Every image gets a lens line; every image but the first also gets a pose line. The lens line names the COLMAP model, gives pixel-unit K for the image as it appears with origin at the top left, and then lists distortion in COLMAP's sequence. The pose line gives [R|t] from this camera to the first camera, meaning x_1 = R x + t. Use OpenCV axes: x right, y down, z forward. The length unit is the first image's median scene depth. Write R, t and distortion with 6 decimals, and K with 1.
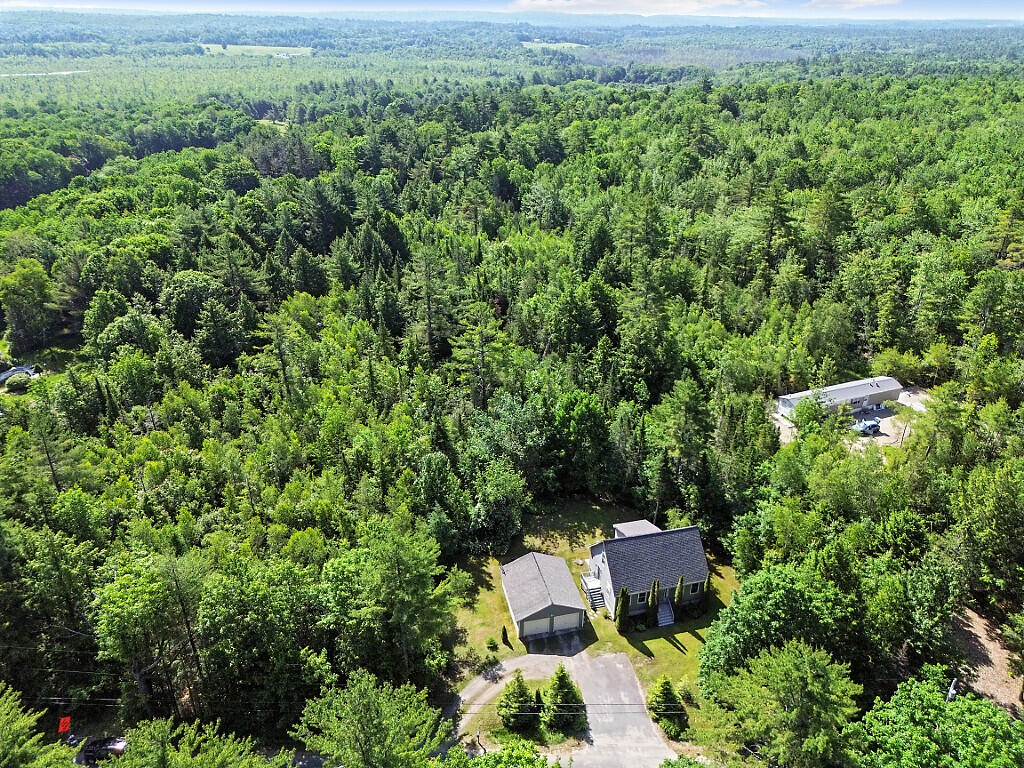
lens RADIAL K [[720.2, 0, 512.0], [0, 720.2, 384.0], [0, 0, 1]] dist [0.050408, -0.002536]
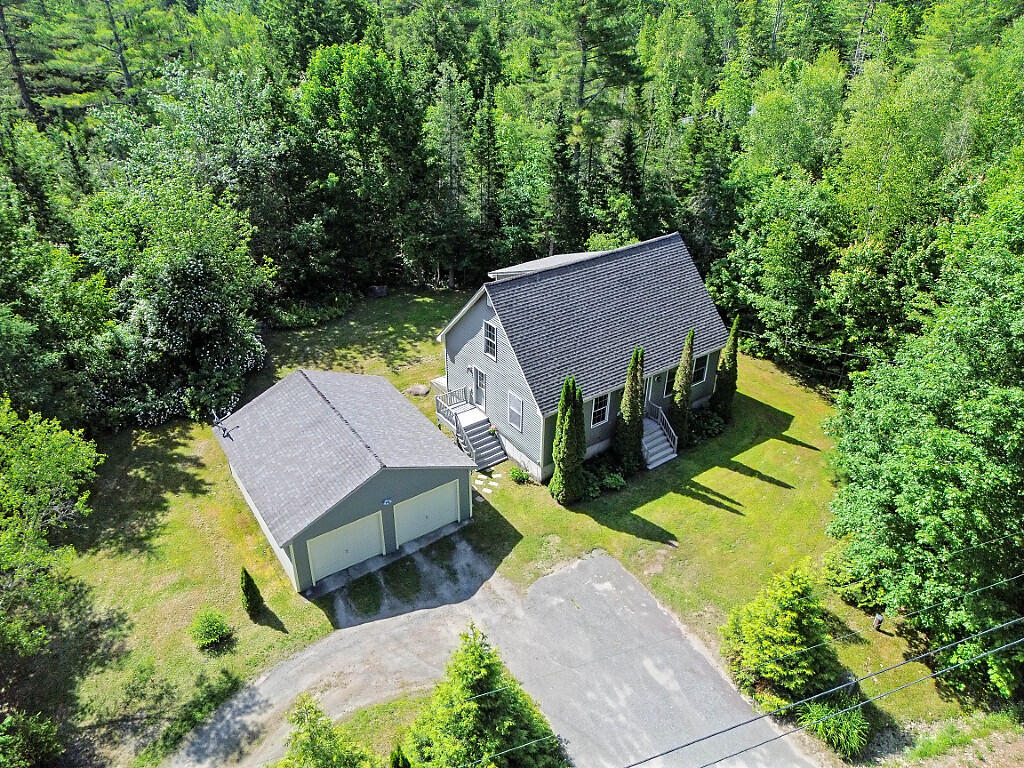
lens RADIAL K [[720.2, 0, 512.0], [0, 720.2, 384.0], [0, 0, 1]] dist [0.050408, -0.002536]
pose [[0.933629, -0.180877, 0.309226, 0.014925], [0.159187, 0.982743, 0.094215, 0.239063], [-0.320931, -0.038736, 0.946310, 0.652143]]
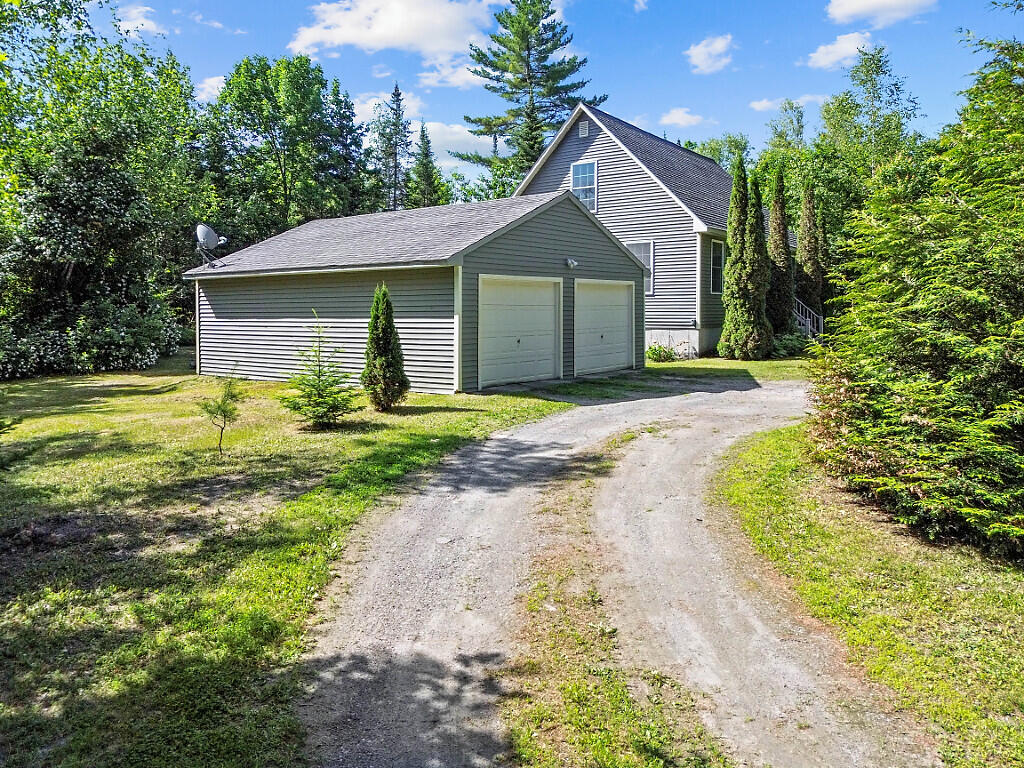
lens RADIAL K [[720.2, 0, 512.0], [0, 720.2, 384.0], [0, 0, 1]] dist [0.050408, -0.002536]
pose [[0.773238, -0.074162, 0.629765, -0.084233], [0.291900, 0.923286, -0.249673, 0.390060], [-0.562937, 0.376885, 0.735568, 0.863465]]
